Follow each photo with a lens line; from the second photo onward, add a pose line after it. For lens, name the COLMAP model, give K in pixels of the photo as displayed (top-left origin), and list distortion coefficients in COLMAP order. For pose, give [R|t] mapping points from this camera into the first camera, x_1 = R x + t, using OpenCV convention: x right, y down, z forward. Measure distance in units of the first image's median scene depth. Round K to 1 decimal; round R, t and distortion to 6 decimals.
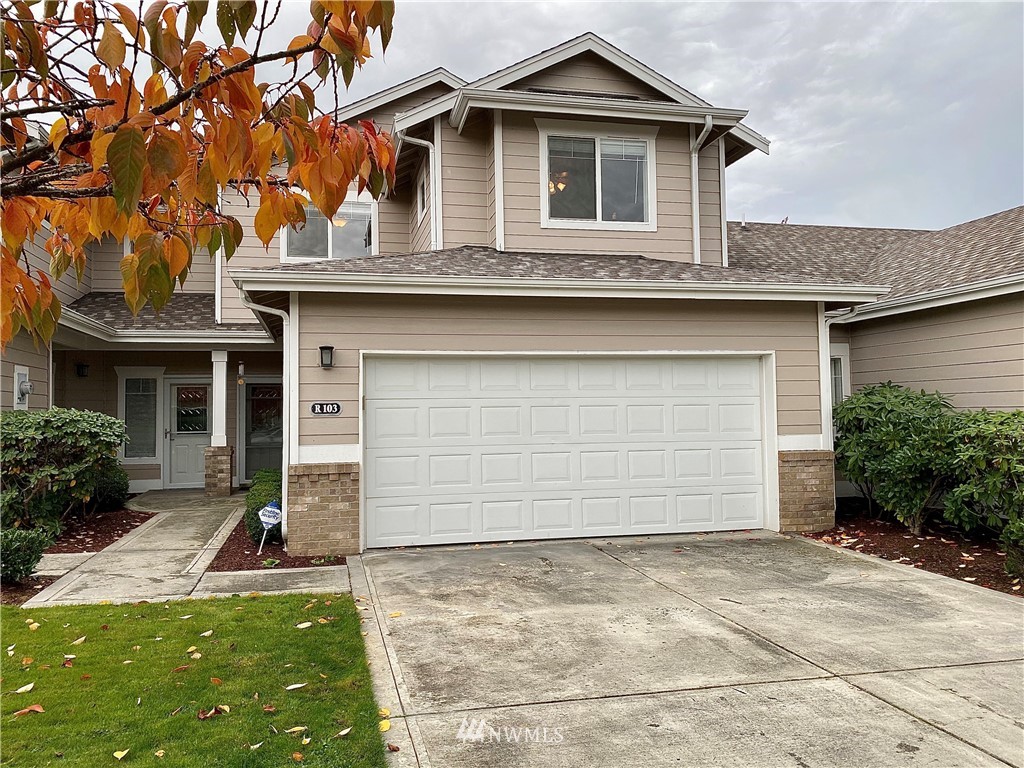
lens RADIAL K [[796.0, 0, 506.9], [0, 796.0, 375.7], [0, 0, 1]] dist [-0.005663, 0.022577]
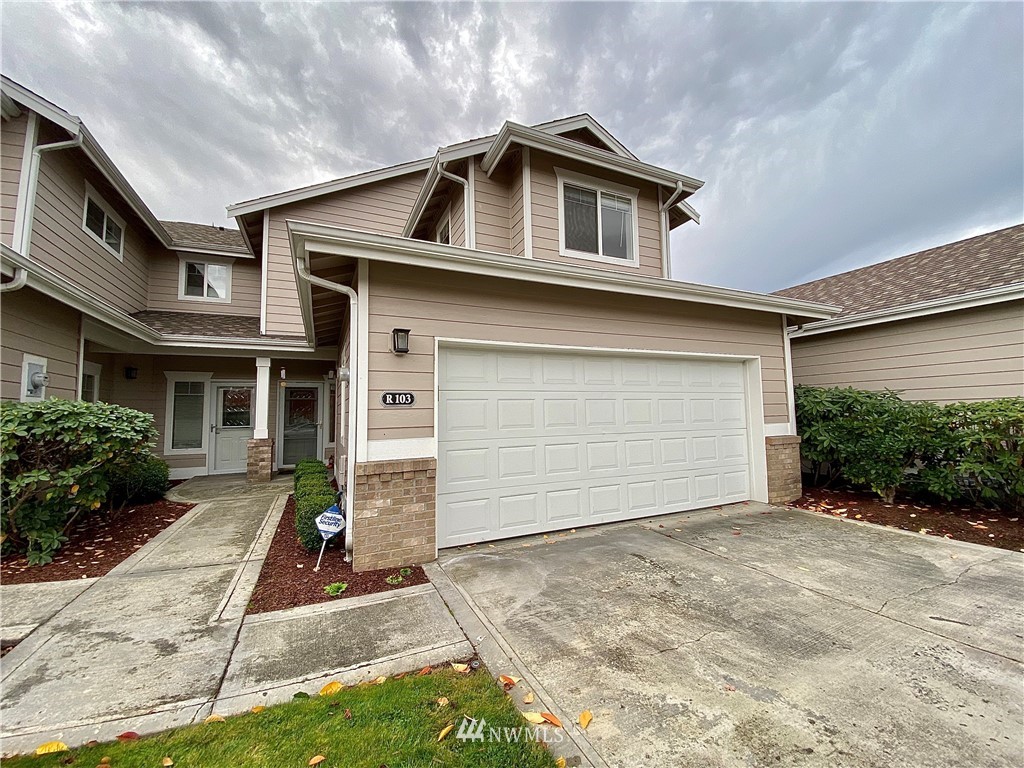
lens RADIAL K [[416.7, 0, 517.0], [0, 416.7, 381.7], [0, 0, 1]] dist [-0.000675, -0.009019]
pose [[0.977815, 0.011933, 0.209132, -0.170688], [-0.005166, 0.999446, -0.032870, 0.032220], [-0.209408, 0.031060, 0.977335, 0.446276]]
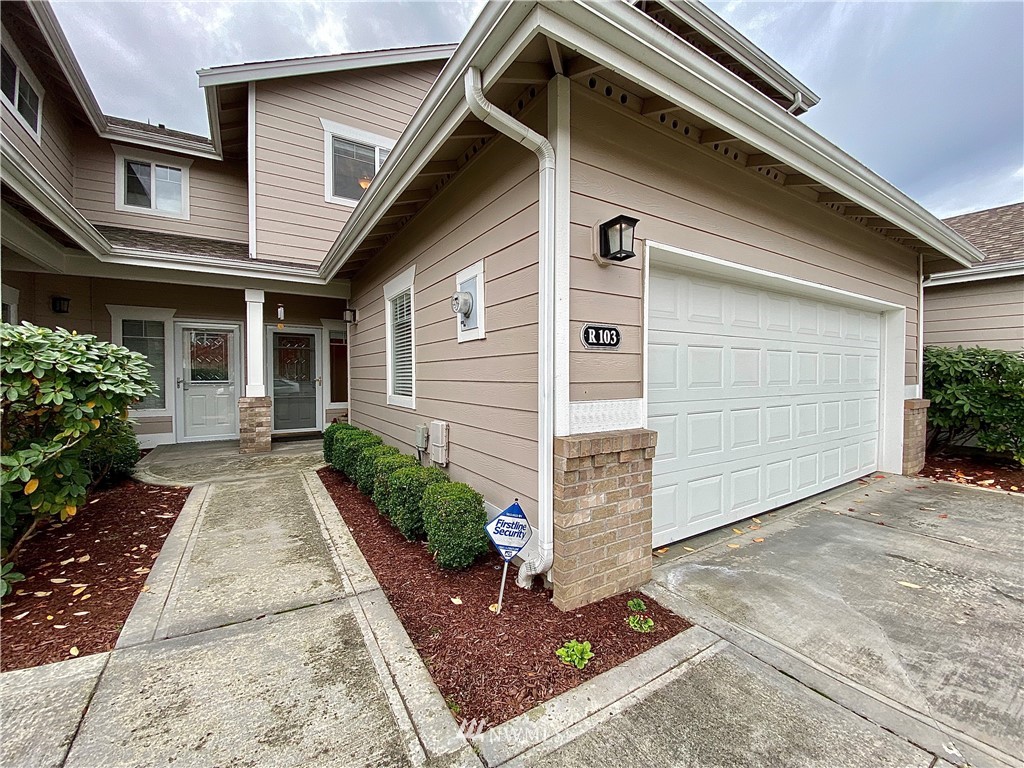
lens RADIAL K [[416.7, 0, 515.9], [0, 416.7, 381.7], [0, 0, 1]] dist [-0.000675, -0.009019]
pose [[0.943203, 0.006201, 0.332160, -0.337299], [-0.026950, 0.997959, 0.057897, 0.051082], [-0.331123, -0.063560, 0.941444, 0.647120]]
